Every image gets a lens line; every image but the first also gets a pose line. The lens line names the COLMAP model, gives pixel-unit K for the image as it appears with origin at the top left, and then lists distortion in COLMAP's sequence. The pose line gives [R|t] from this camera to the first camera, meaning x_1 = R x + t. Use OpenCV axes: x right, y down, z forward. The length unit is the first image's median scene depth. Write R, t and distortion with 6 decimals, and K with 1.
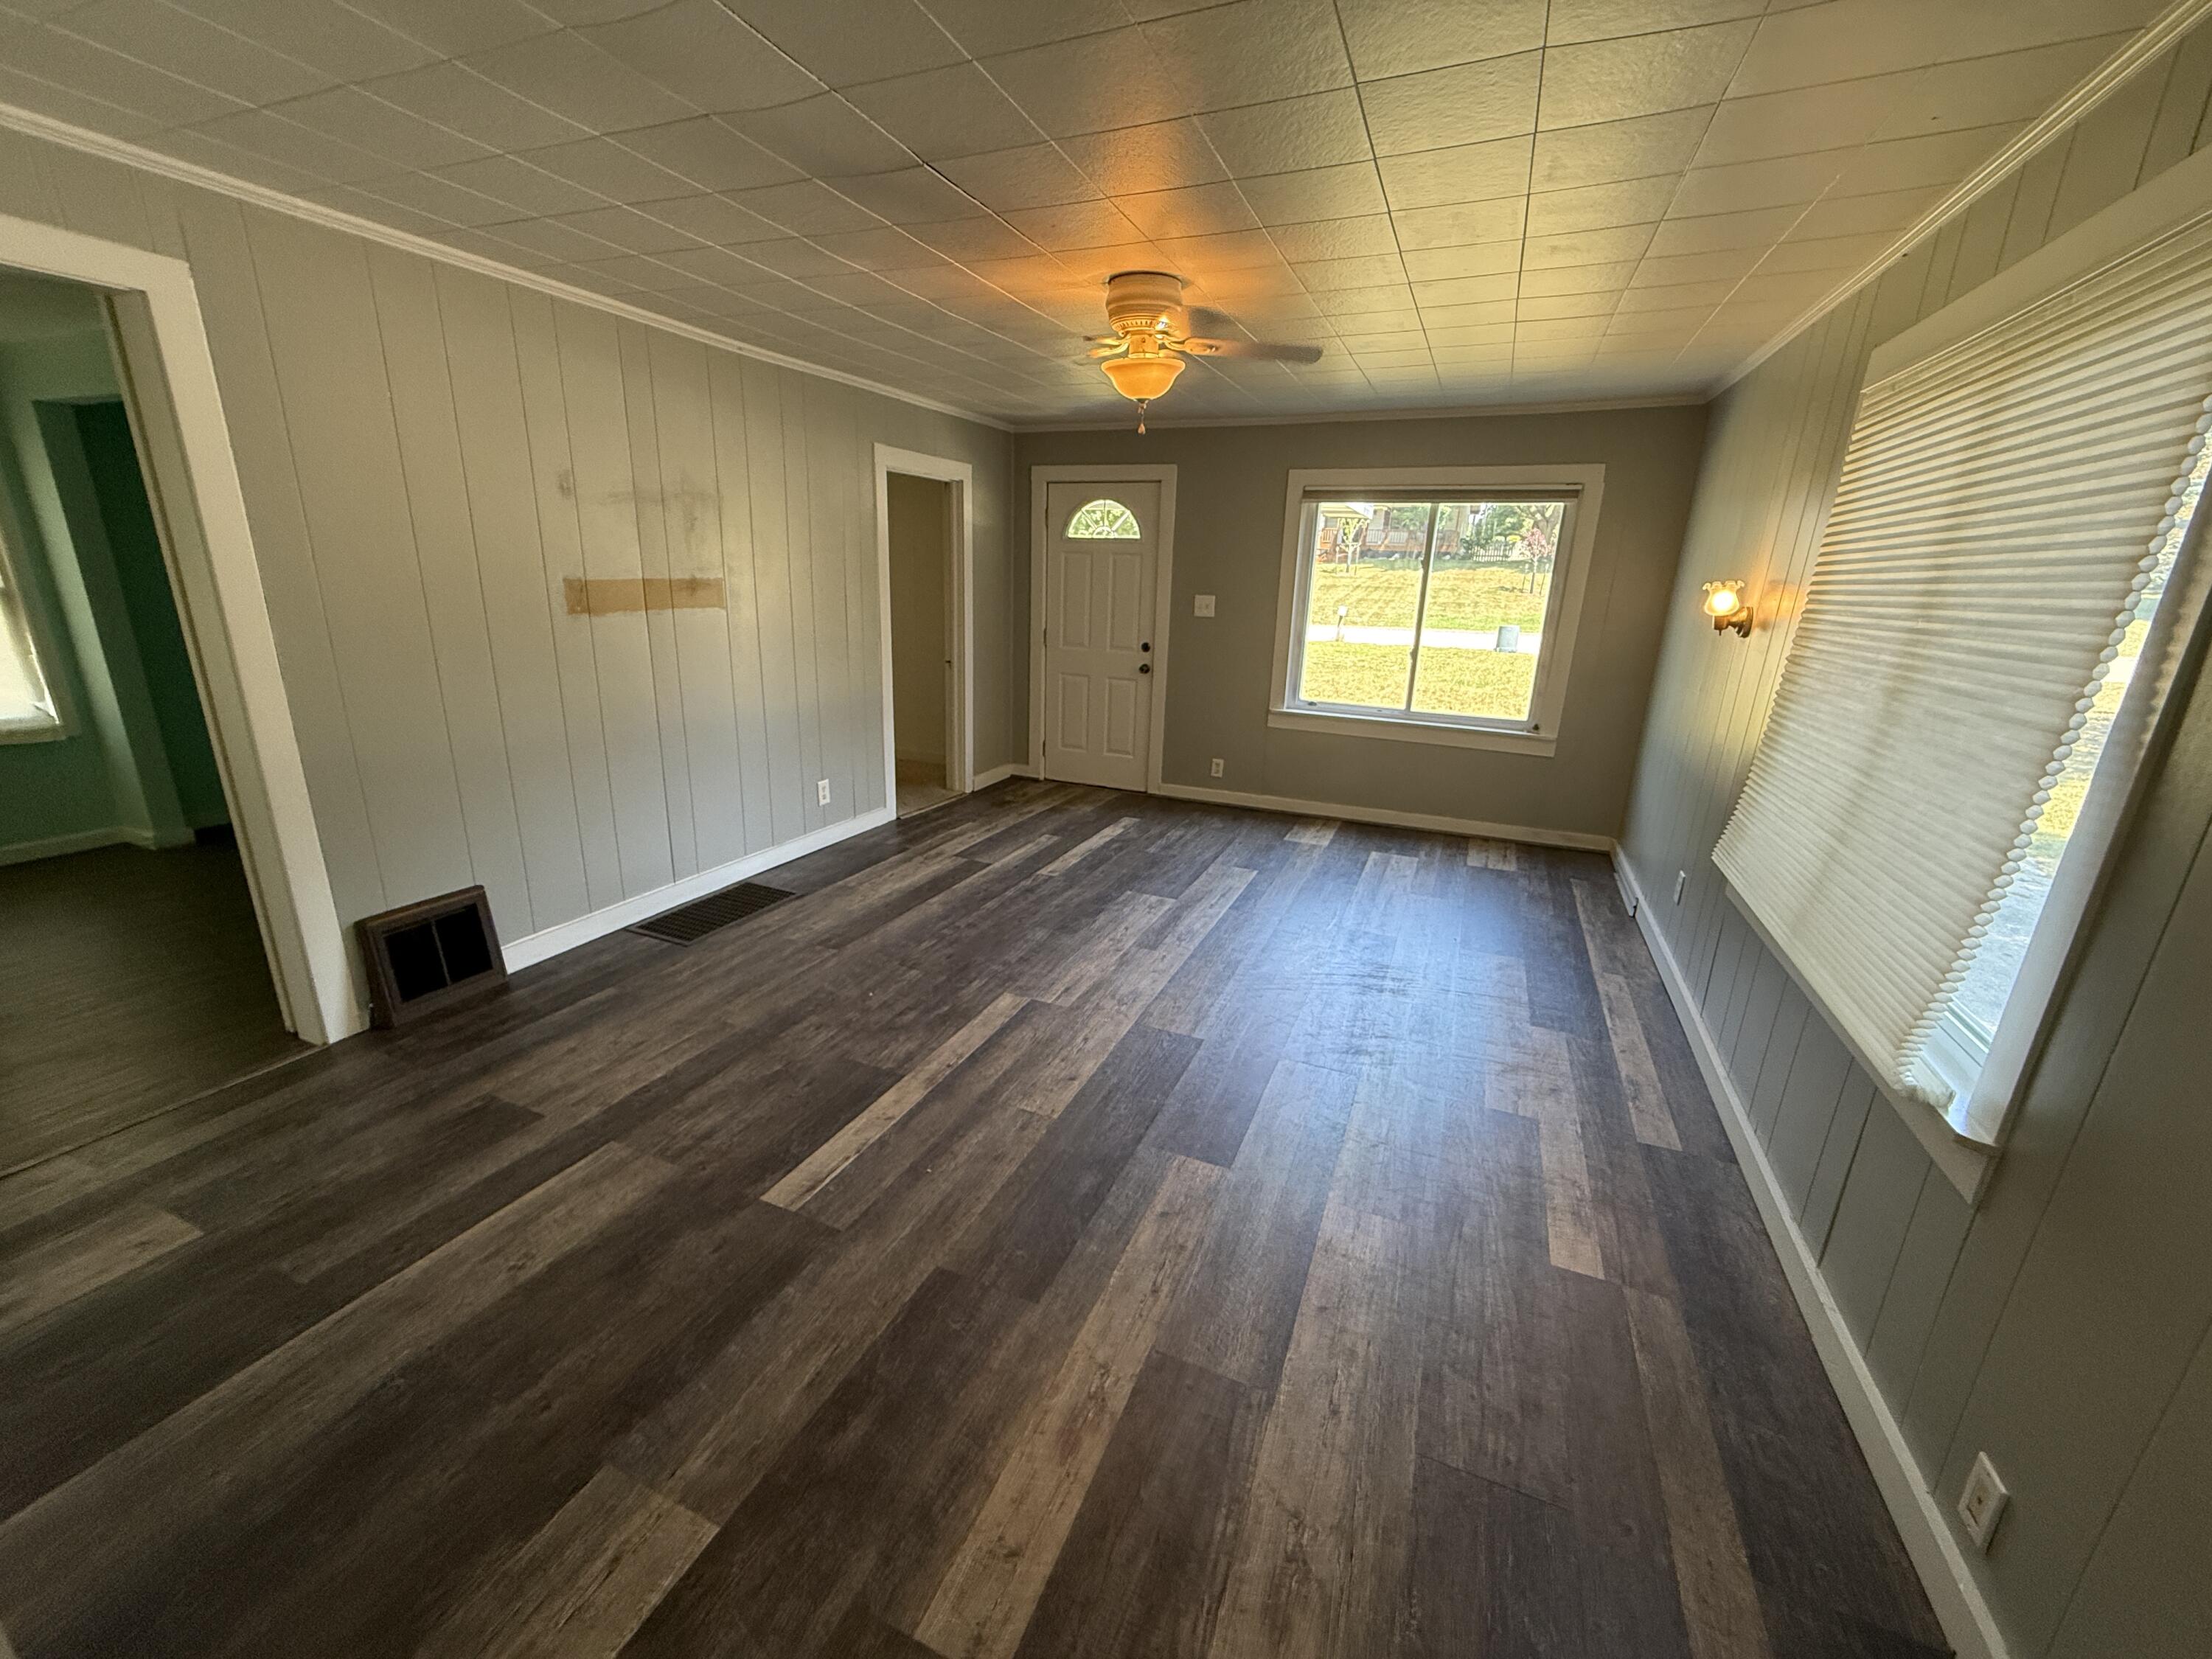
lens RADIAL K [[879.1, 0, 1102.2], [0, 879.1, 832.9], [0, 0, 1]] dist [0.000566, -0.000222]
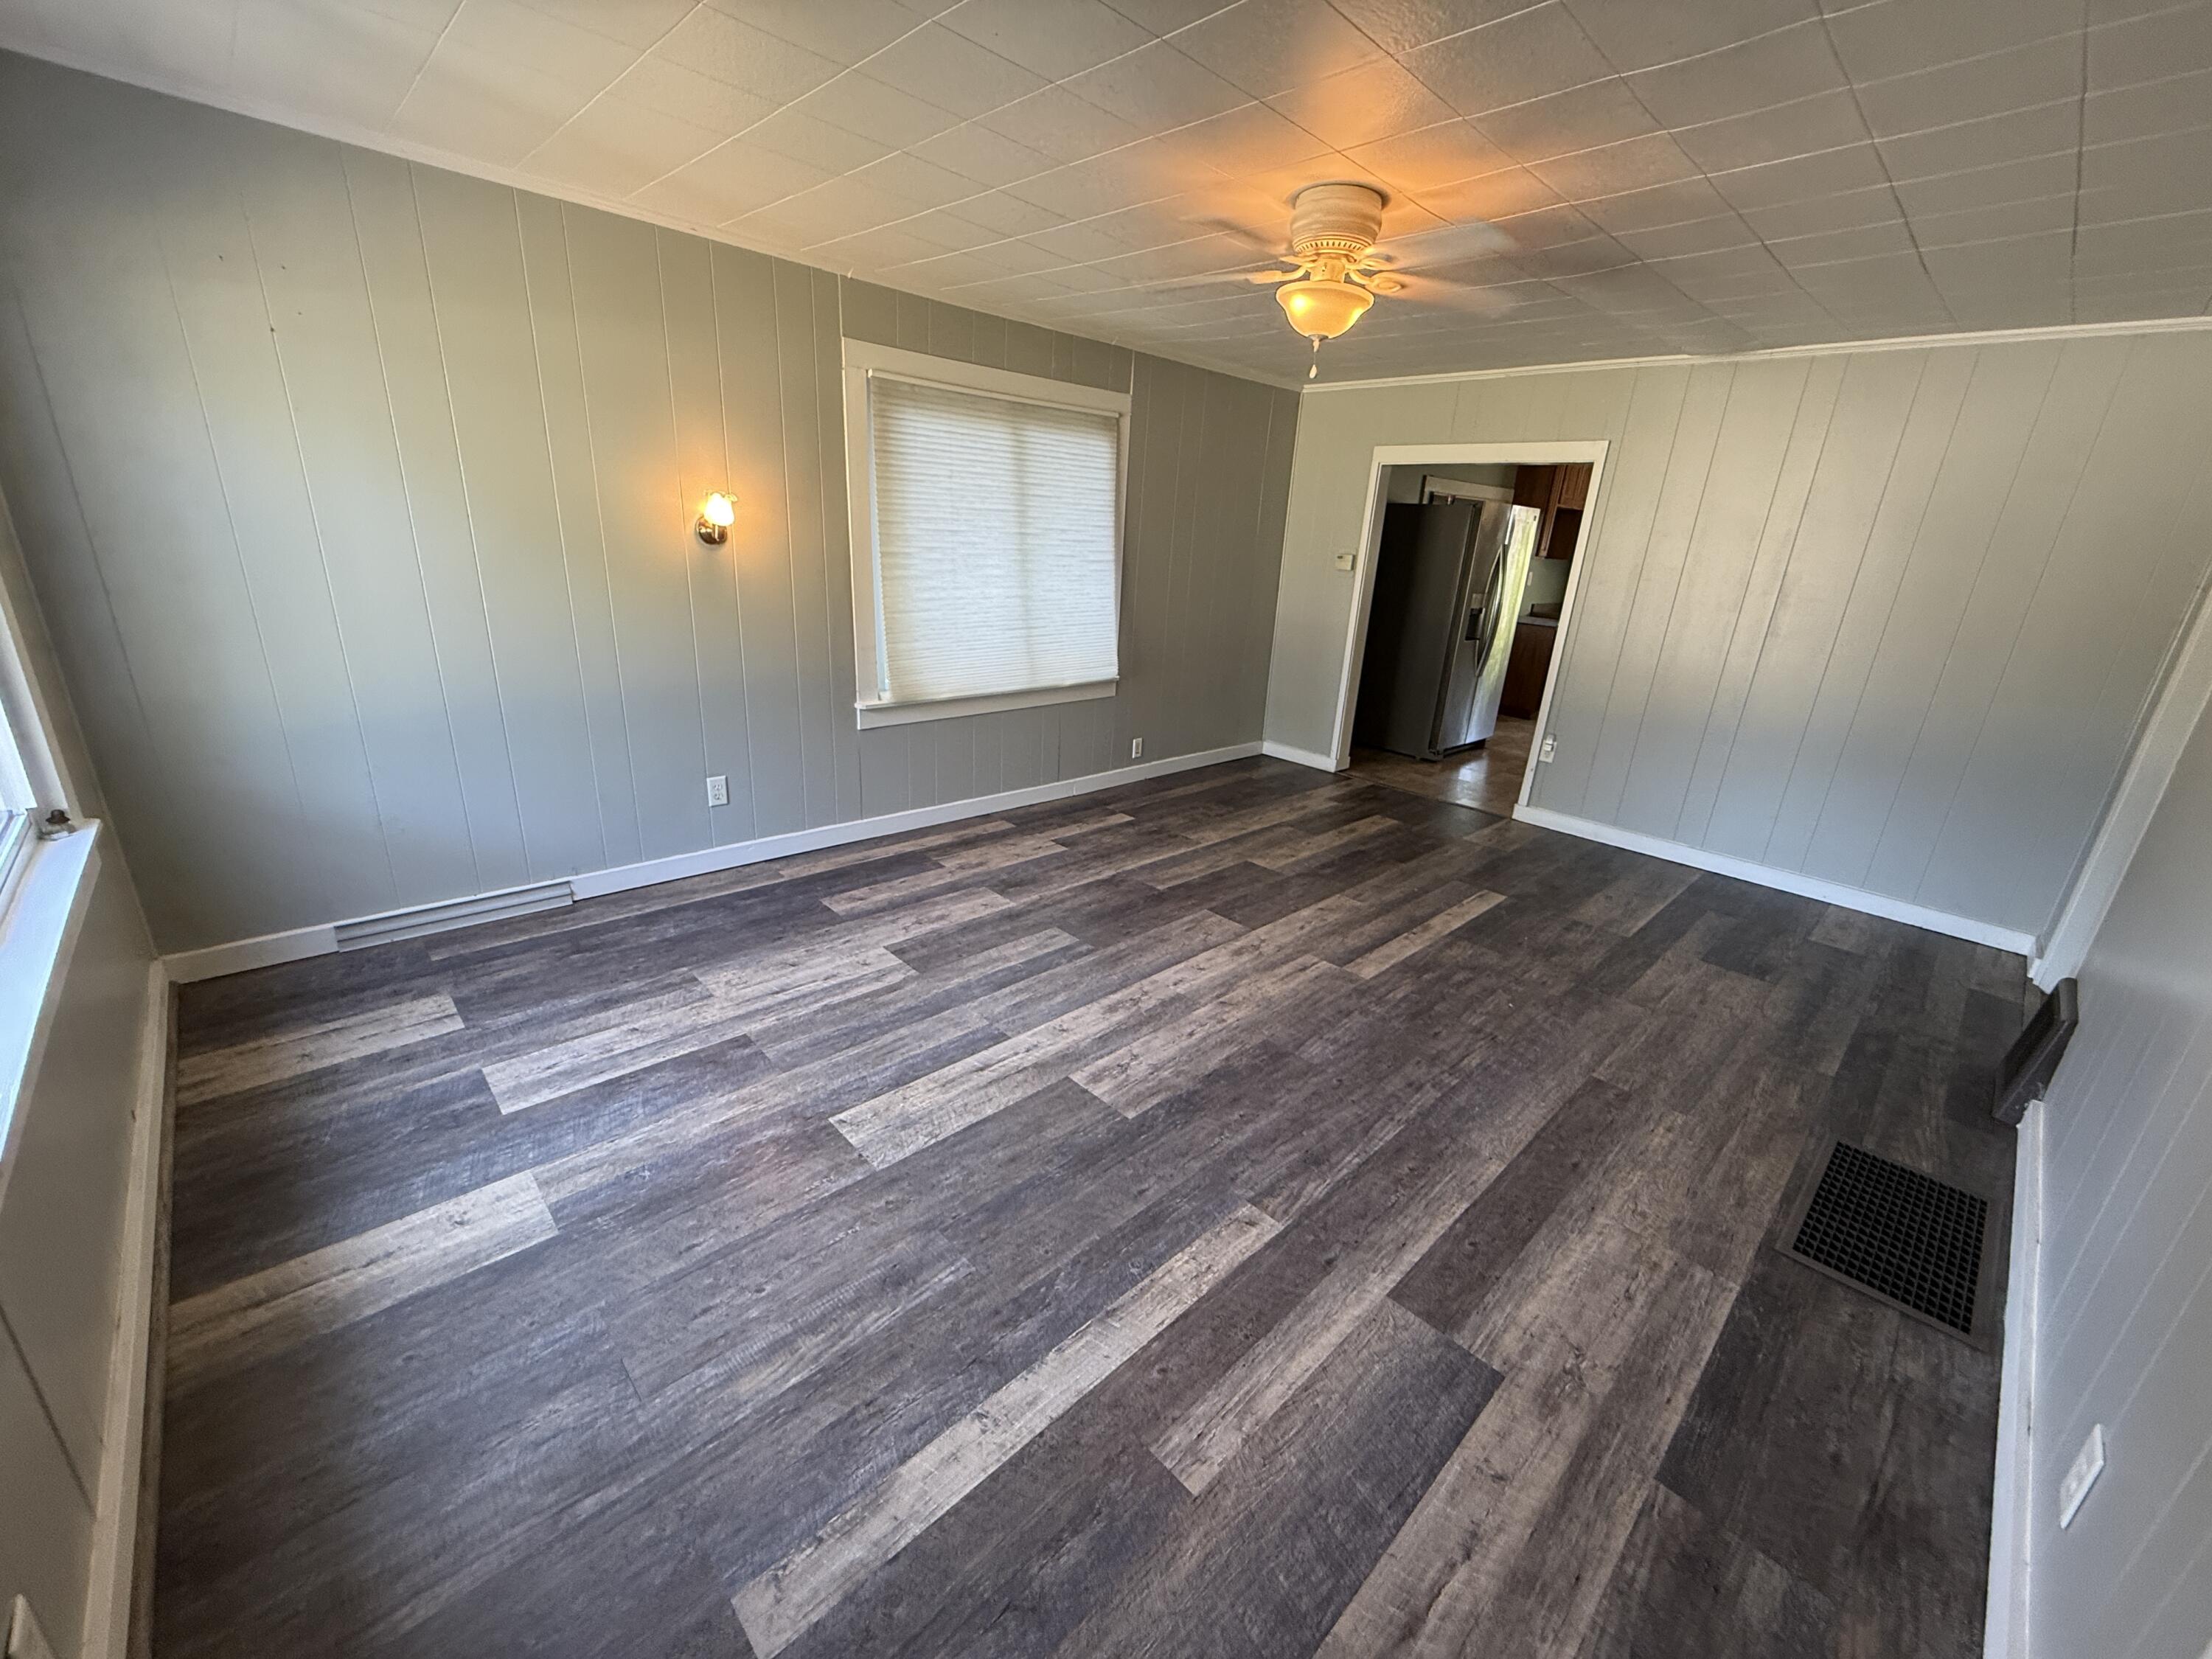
lens RADIAL K [[879.1, 0, 1102.2], [0, 879.1, 832.9], [0, 0, 1]] dist [0.000566, -0.000222]
pose [[-0.915729, -0.209740, 0.342708, -0.114683], [0.029713, 0.815255, 0.578339, -0.432269], [-0.400695, 0.539785, -0.740321, 1.433164]]
